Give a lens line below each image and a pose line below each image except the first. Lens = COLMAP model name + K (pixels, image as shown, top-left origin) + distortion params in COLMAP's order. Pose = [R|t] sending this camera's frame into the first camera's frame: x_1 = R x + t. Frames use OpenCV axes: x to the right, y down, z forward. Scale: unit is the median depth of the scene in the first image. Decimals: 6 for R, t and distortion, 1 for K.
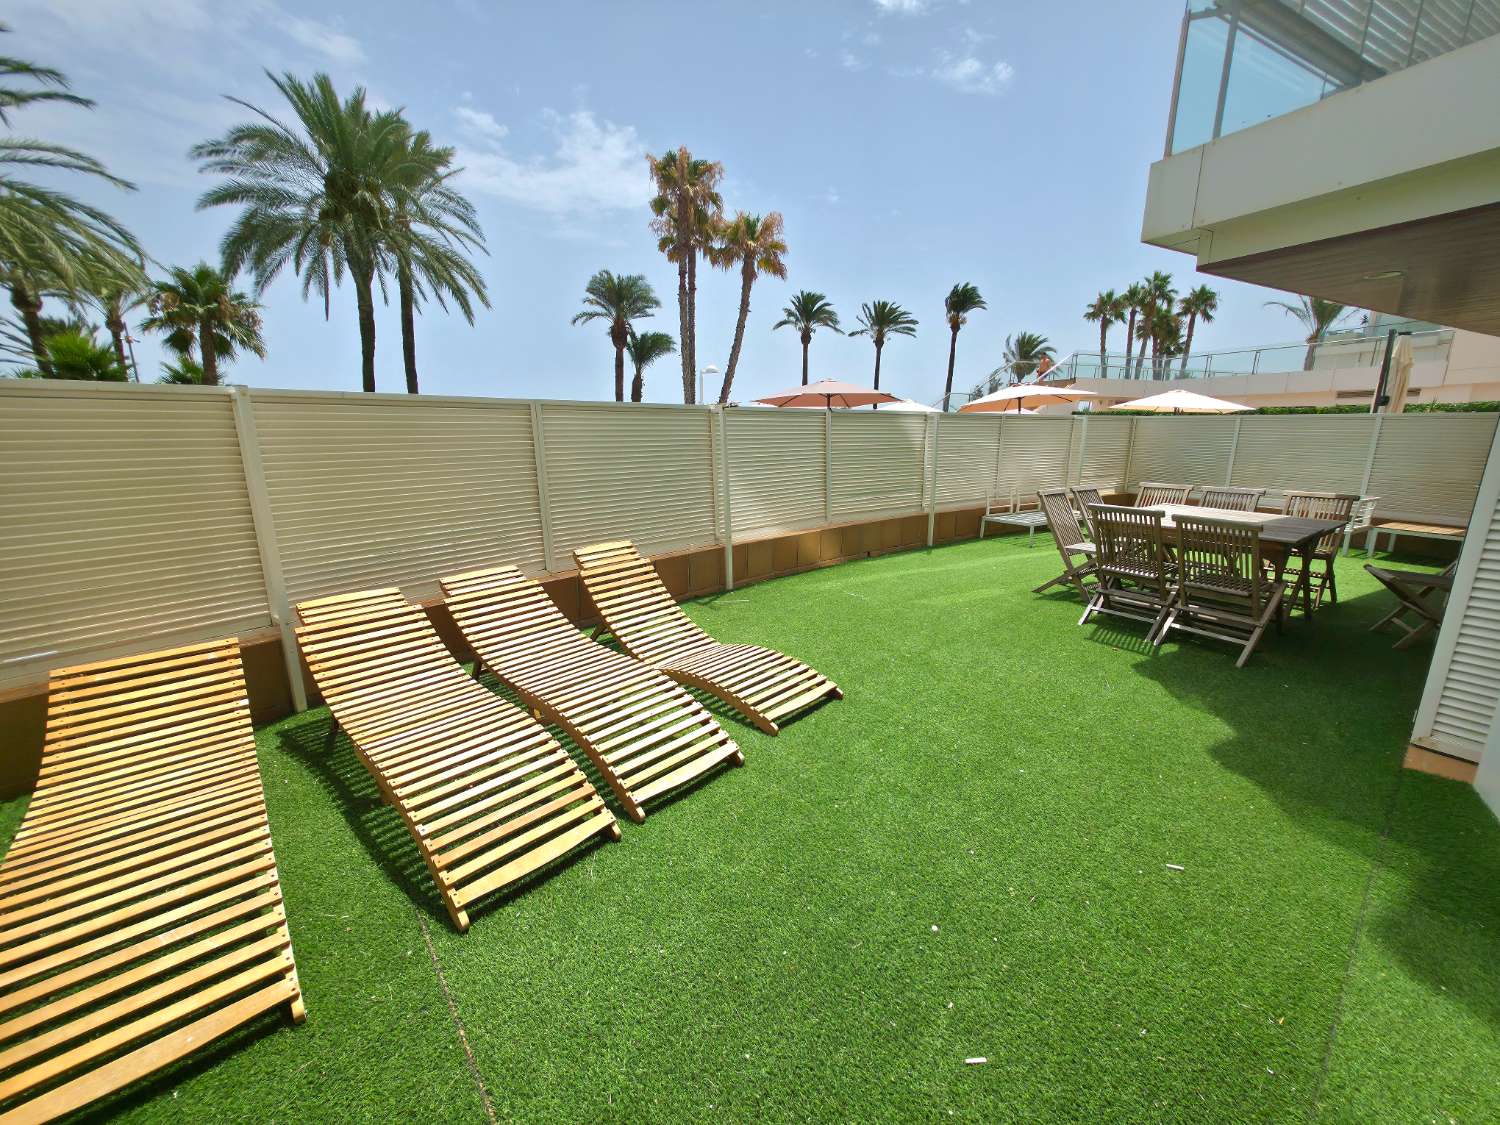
lens RADIAL K [[601.9, 0, 747.0], [0, 601.9, 557.1], [0, 0, 1]] dist [-0.000540, -0.000189]
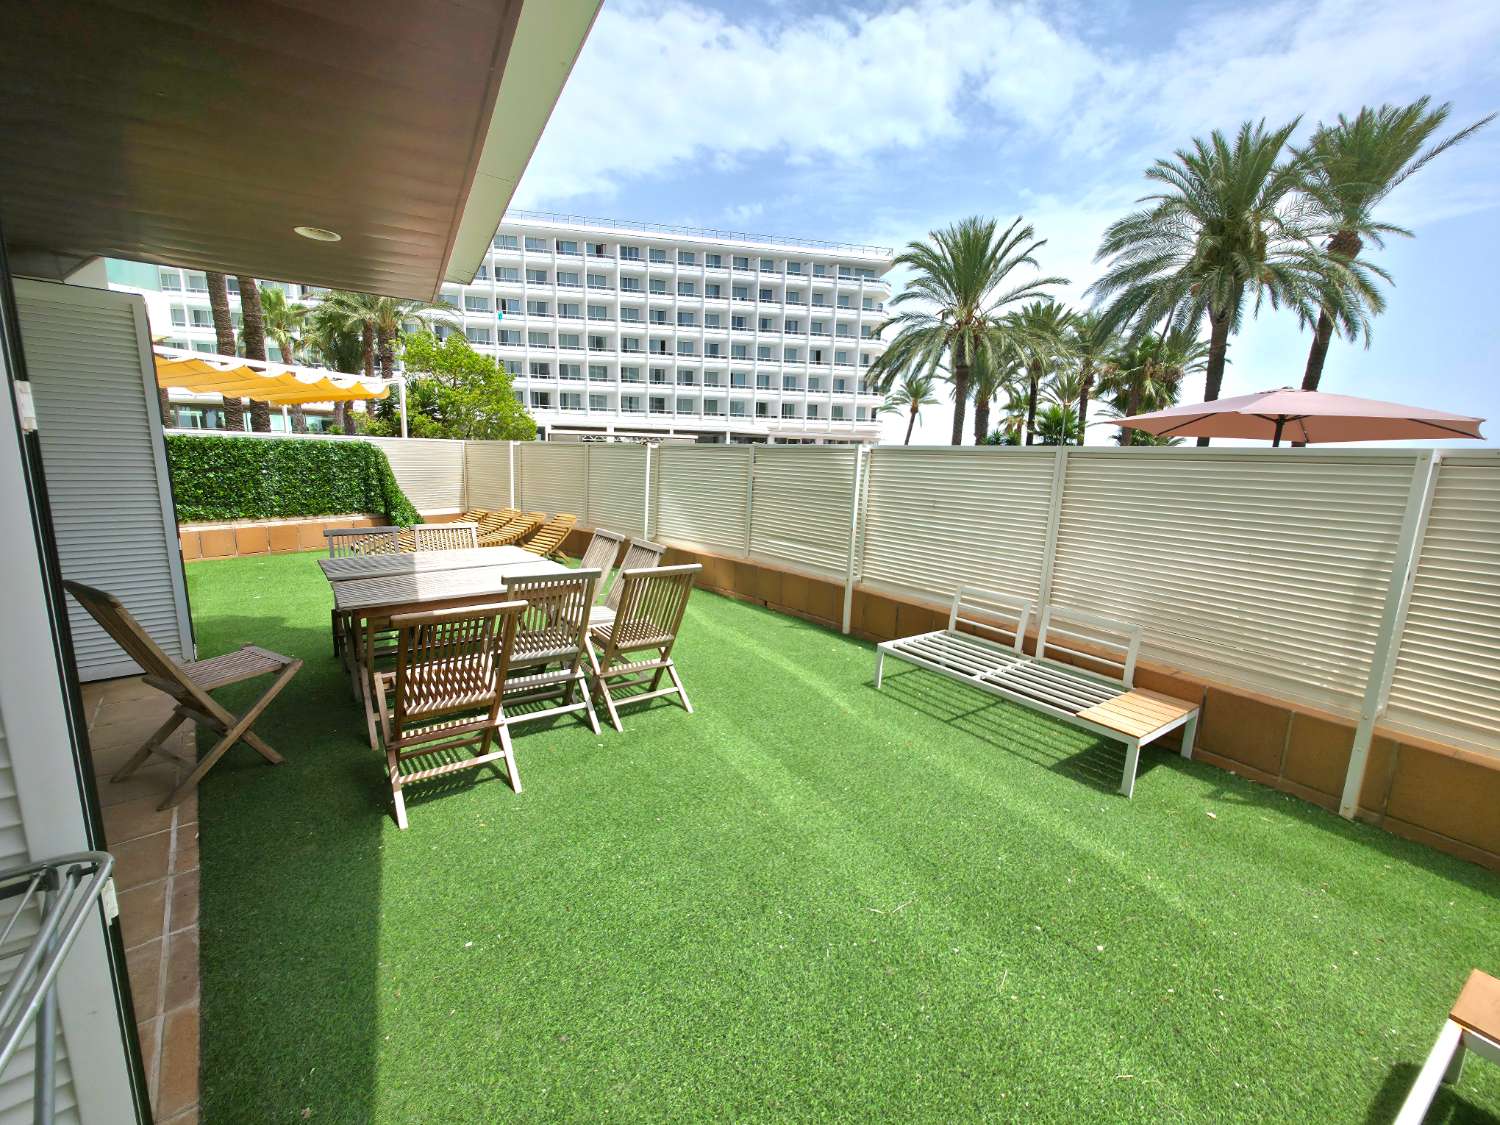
lens RADIAL K [[601.9, 0, 747.0], [0, 601.9, 557.1], [0, 0, 1]] dist [-0.000540, -0.000189]
pose [[0.059456, 0.158398, -0.985584, 0.859663], [-0.258532, 0.956086, 0.138061, -0.150764], [0.964171, 0.246596, 0.097796, 0.714861]]
